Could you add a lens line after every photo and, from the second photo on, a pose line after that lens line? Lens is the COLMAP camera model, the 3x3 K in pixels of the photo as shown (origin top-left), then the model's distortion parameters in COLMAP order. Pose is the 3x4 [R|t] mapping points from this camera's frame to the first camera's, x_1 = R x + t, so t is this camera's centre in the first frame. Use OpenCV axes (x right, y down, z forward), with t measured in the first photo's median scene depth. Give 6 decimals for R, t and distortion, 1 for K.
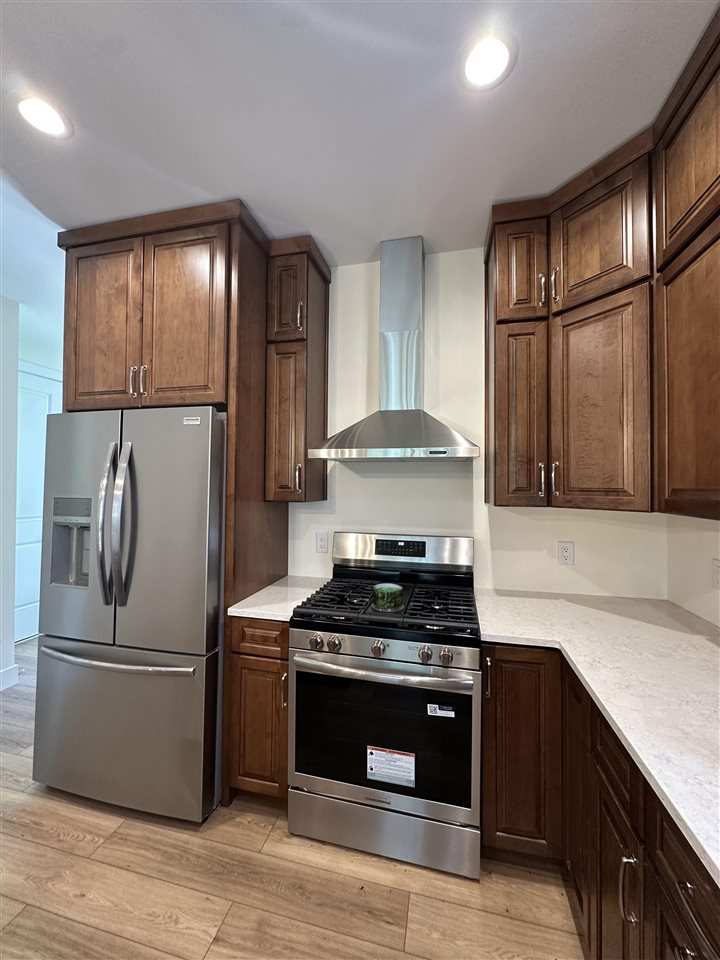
lens RADIAL K [[382.8, 0, 360.7], [0, 382.8, 479.2], [0, 0, 1]] dist [-0.008330, 0.001465]
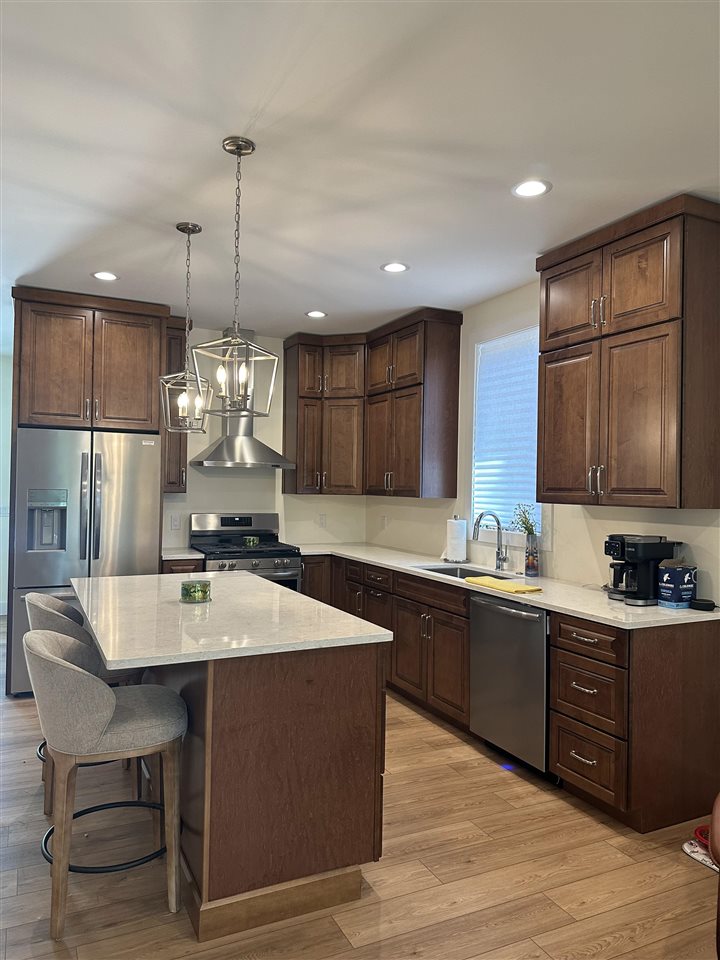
lens RADIAL K [[674.8, 0, 354.4], [0, 674.8, 475.4], [0, 0, 1]] dist [0.058400, -0.064519]
pose [[0.778562, 0.017370, 0.627327, -1.501665], [-0.018615, 0.999816, -0.004582, -0.012633], [-0.627292, -0.008110, 0.778742, -1.759068]]
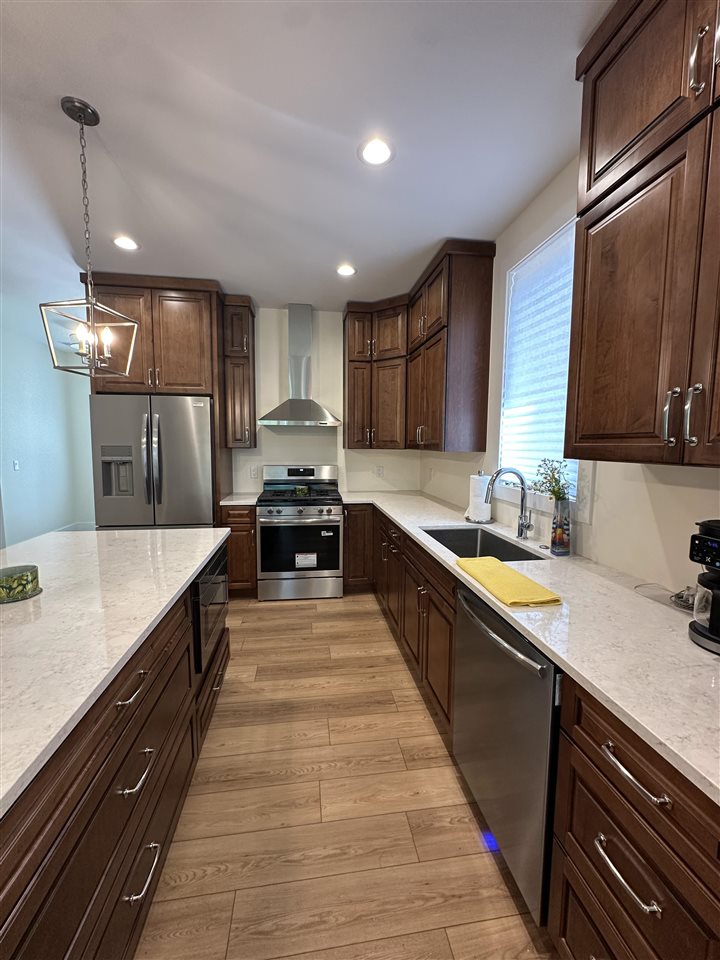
lens RADIAL K [[382.8, 0, 359.5], [0, 382.8, 479.6], [0, 0, 1]] dist [-0.008330, 0.001465]
pose [[0.930442, -0.034180, 0.364842, -0.378430], [-0.004726, 0.994438, 0.105216, 0.015354], [-0.366410, -0.099621, 0.925105, -1.026401]]
